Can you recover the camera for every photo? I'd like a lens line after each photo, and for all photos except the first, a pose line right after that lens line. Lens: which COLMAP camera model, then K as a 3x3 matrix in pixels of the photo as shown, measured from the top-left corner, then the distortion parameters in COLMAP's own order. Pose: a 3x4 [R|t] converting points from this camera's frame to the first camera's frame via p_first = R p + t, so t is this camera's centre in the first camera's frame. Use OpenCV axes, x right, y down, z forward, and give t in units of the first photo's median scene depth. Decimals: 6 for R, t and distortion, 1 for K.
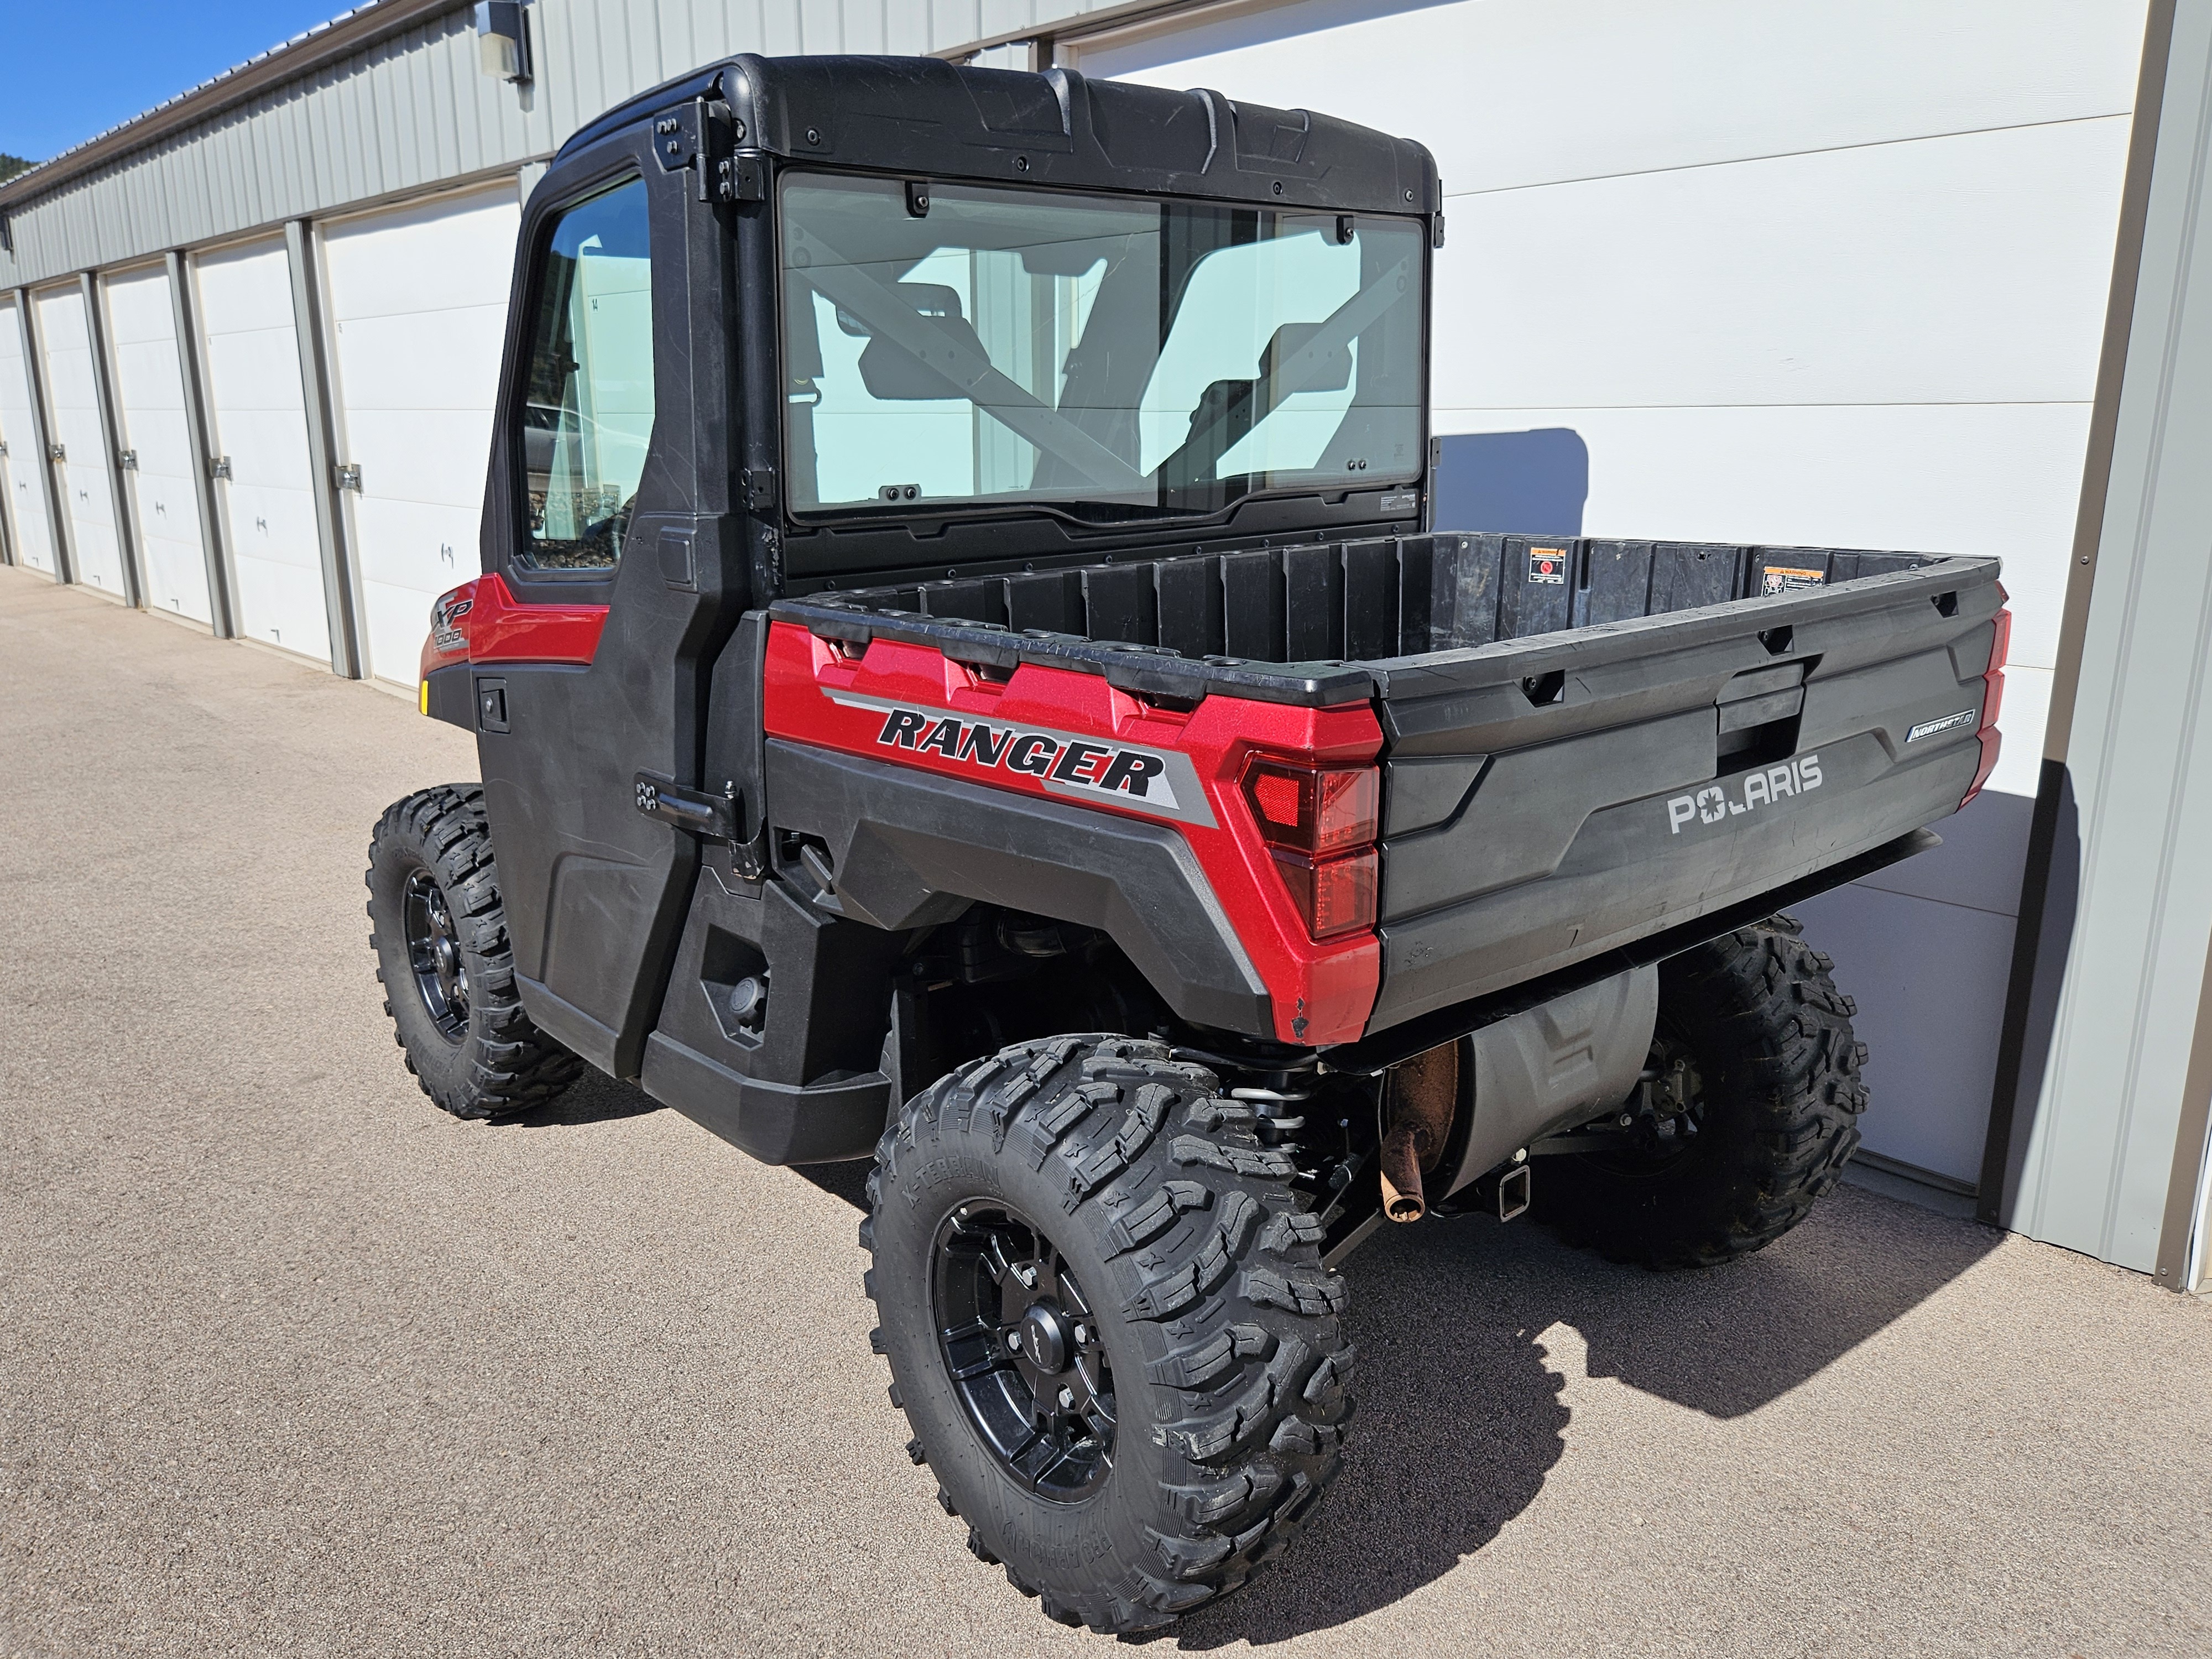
lens RADIAL K [[1696.1, 0, 1078.9], [0, 1696.1, 817.2], [0, 0, 1]] dist [0.043575, -0.007345]
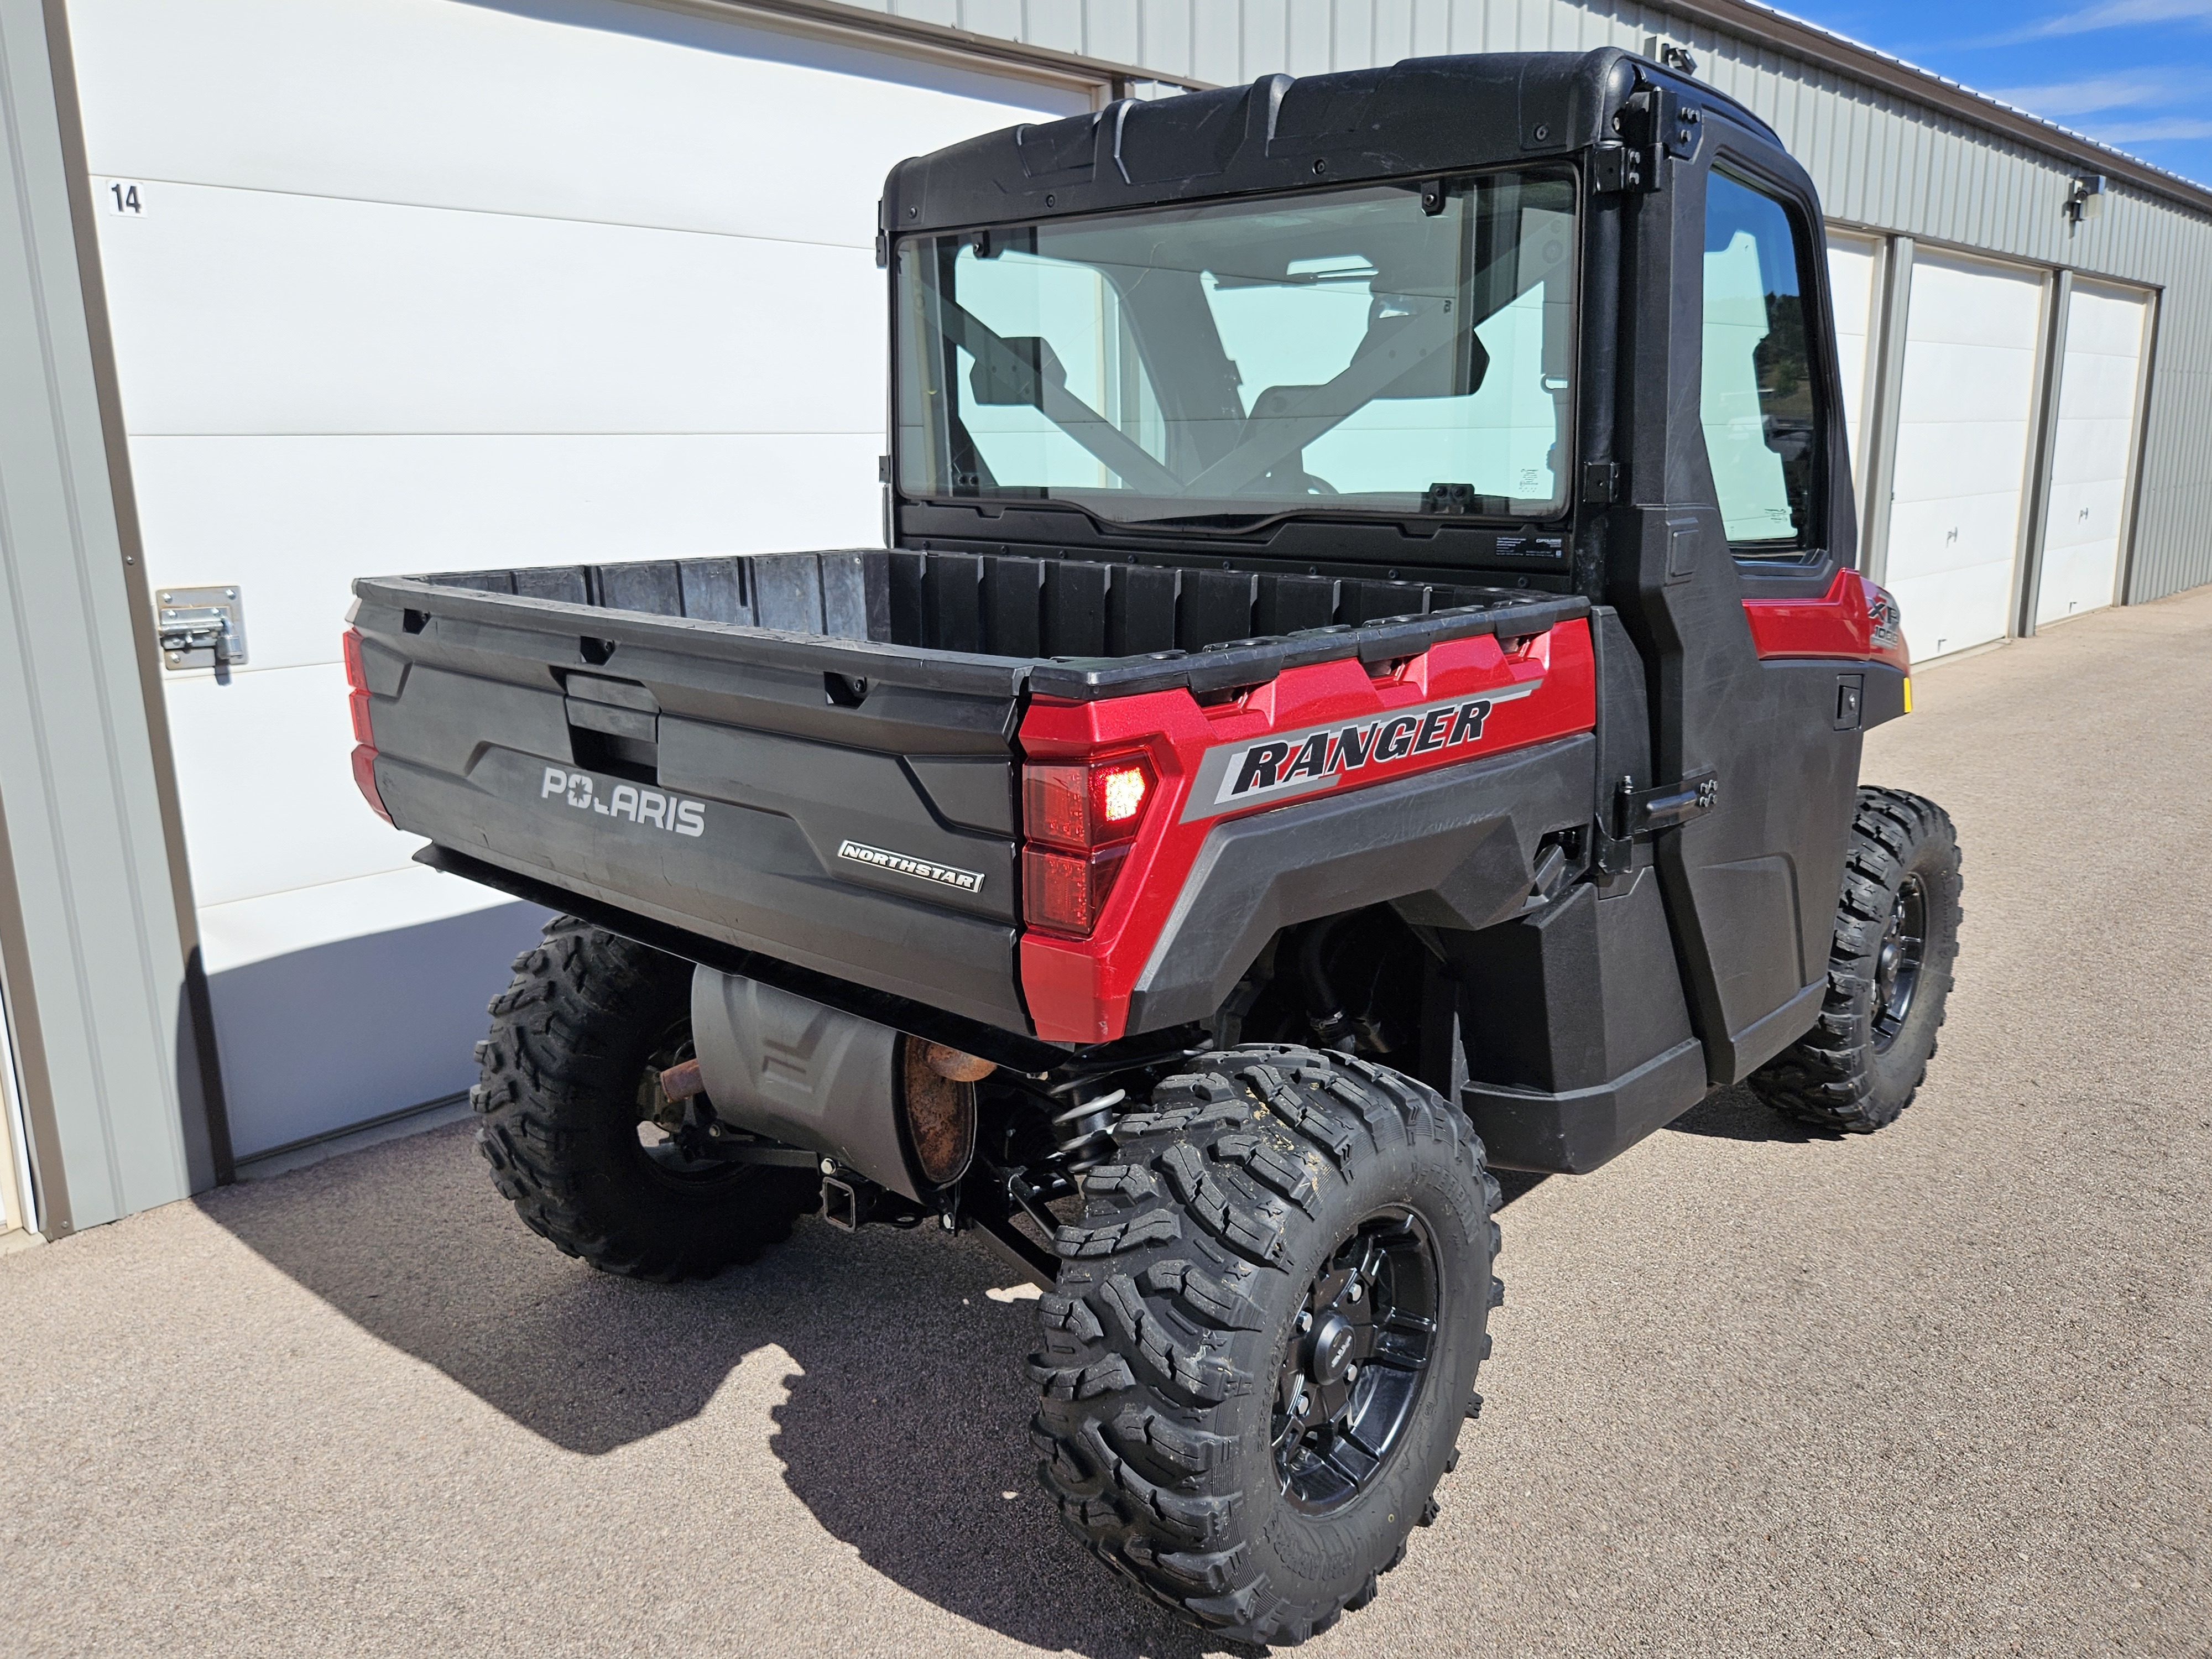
lens RADIAL K [[1696.1, 0, 1078.9], [0, 1696.1, 817.2], [0, 0, 1]] dist [0.043575, -0.007345]
pose [[0.127328, 0.245536, -0.960989, 1.363315], [-0.238840, 0.947956, 0.210560, -0.275459], [0.962675, 0.202712, 0.179345, 1.055853]]
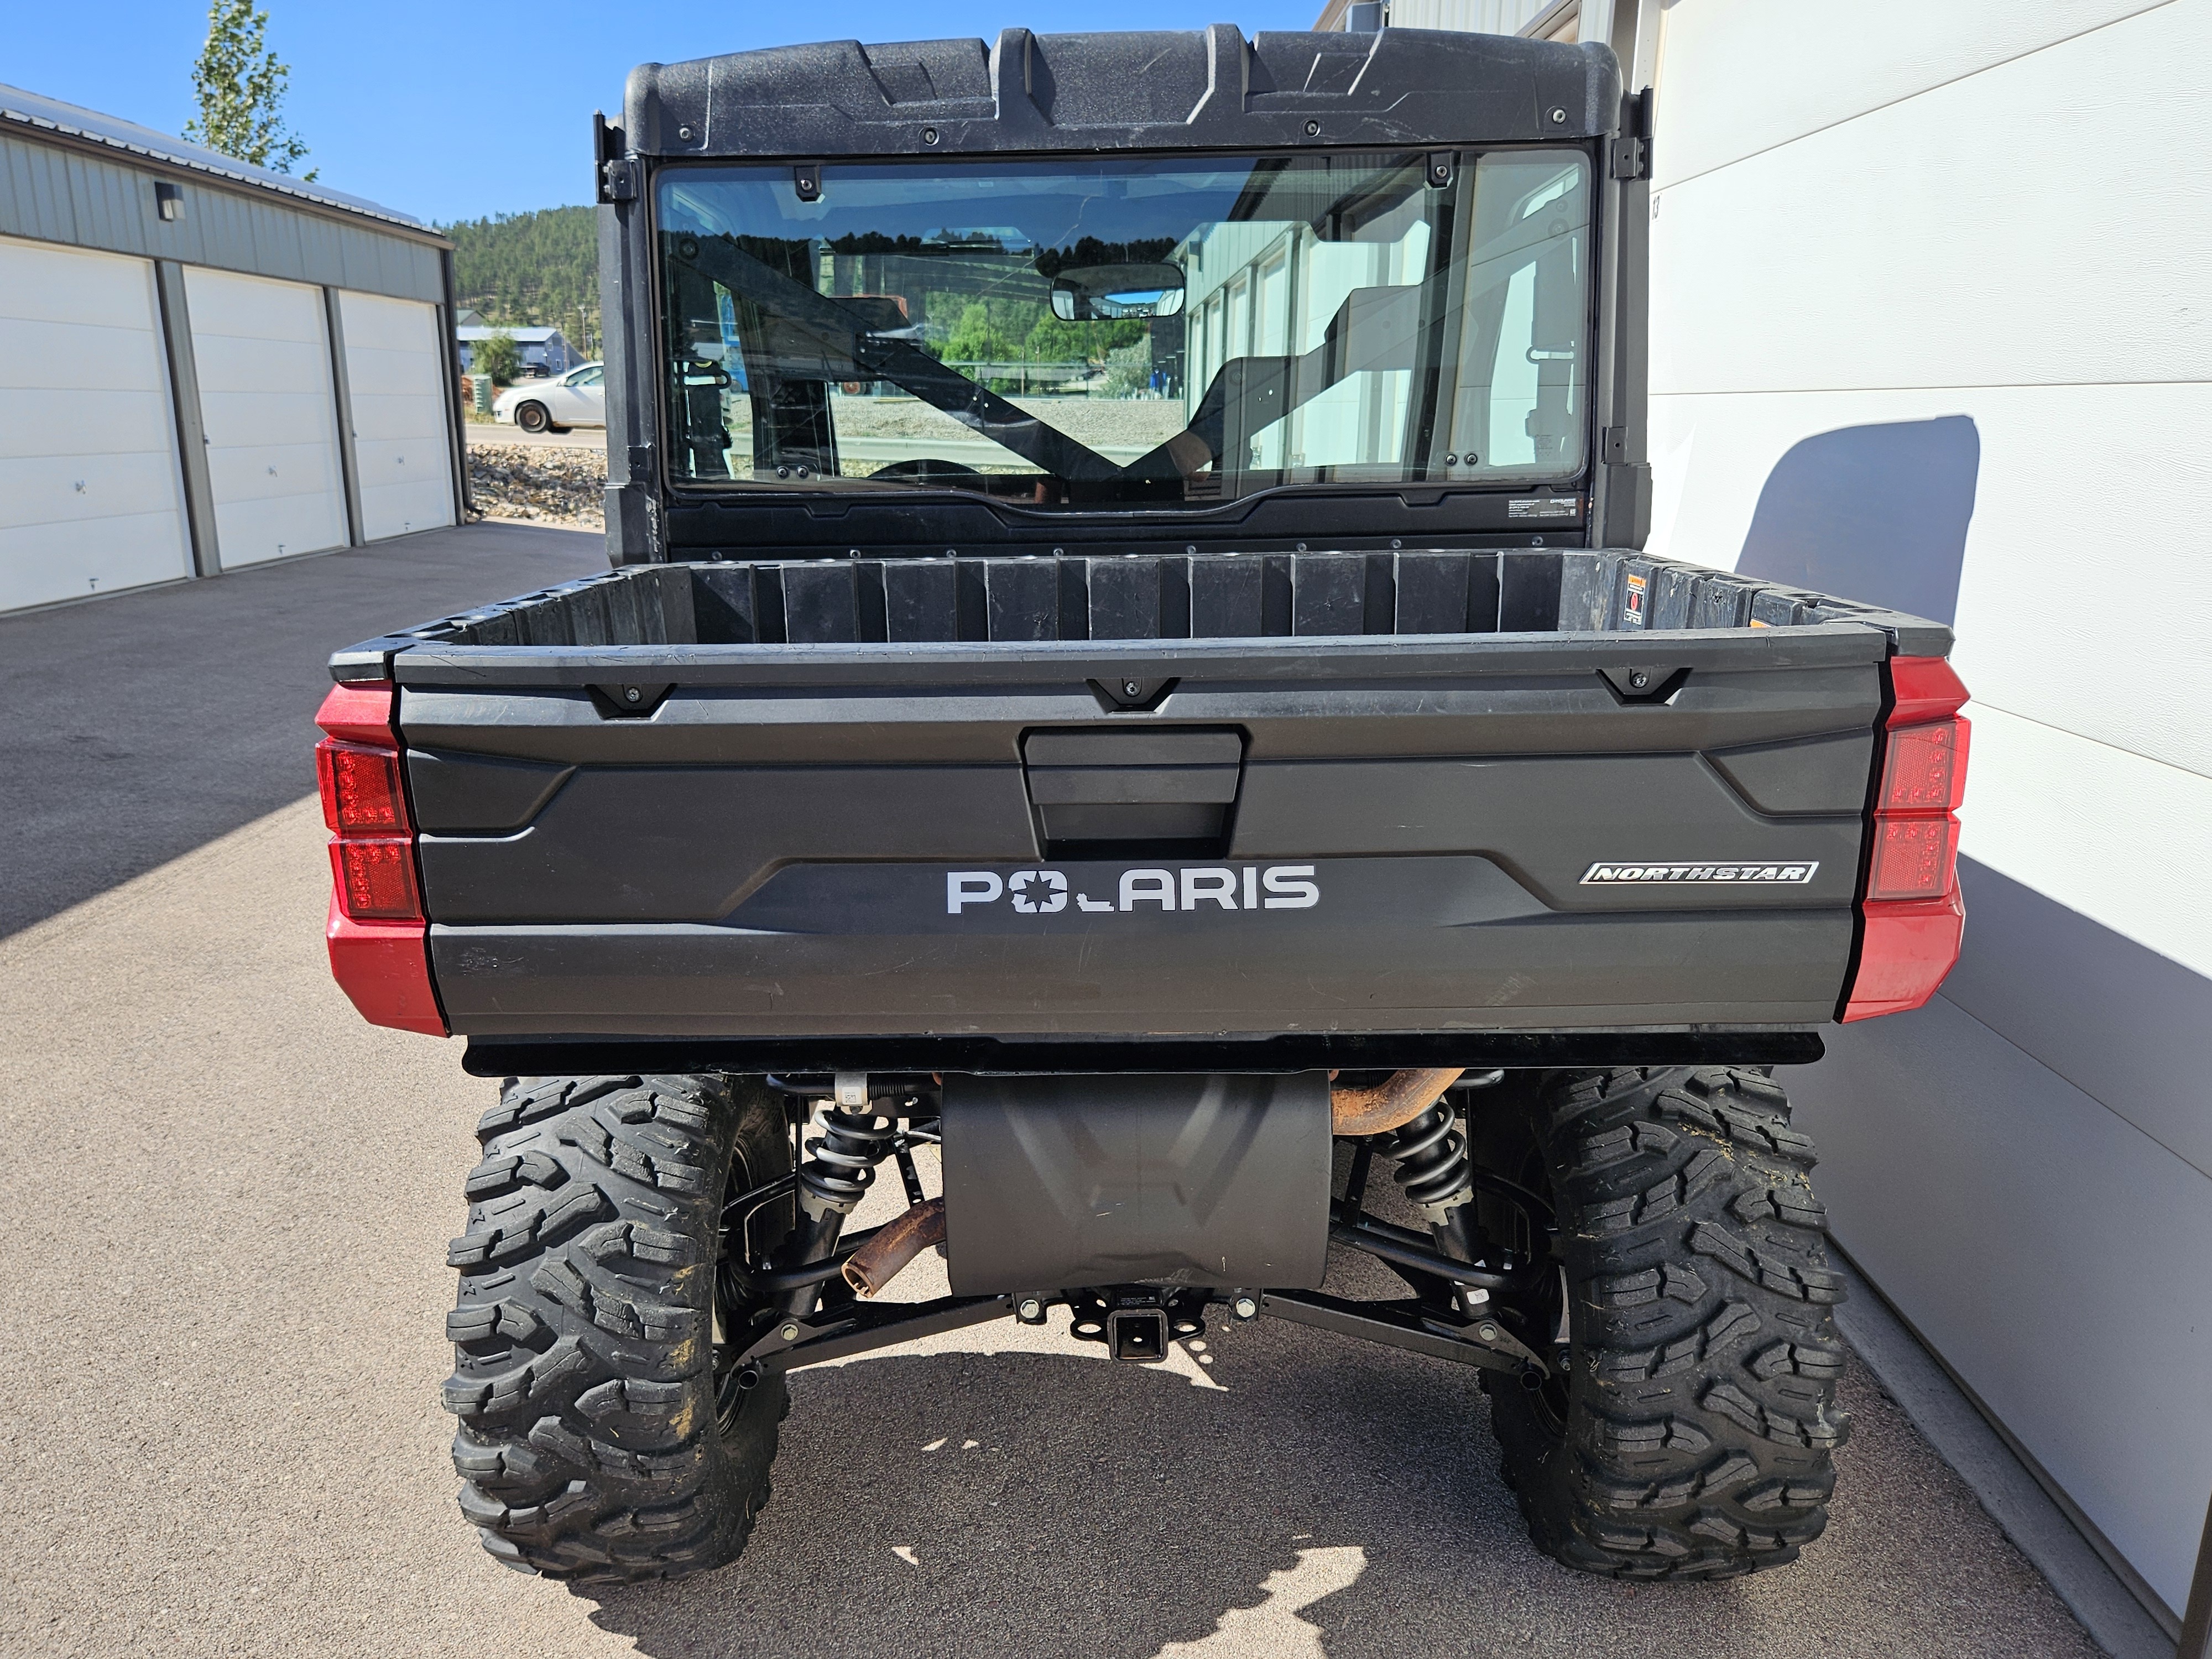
lens RADIAL K [[1696.1, 0, 1078.9], [0, 1696.1, 817.2], [0, 0, 1]] dist [0.043575, -0.007345]
pose [[0.741764, 0.161137, -0.651016, 0.846567], [-0.155590, 0.985570, 0.066665, -0.091811], [0.652363, 0.051842, 0.756131, 0.393127]]
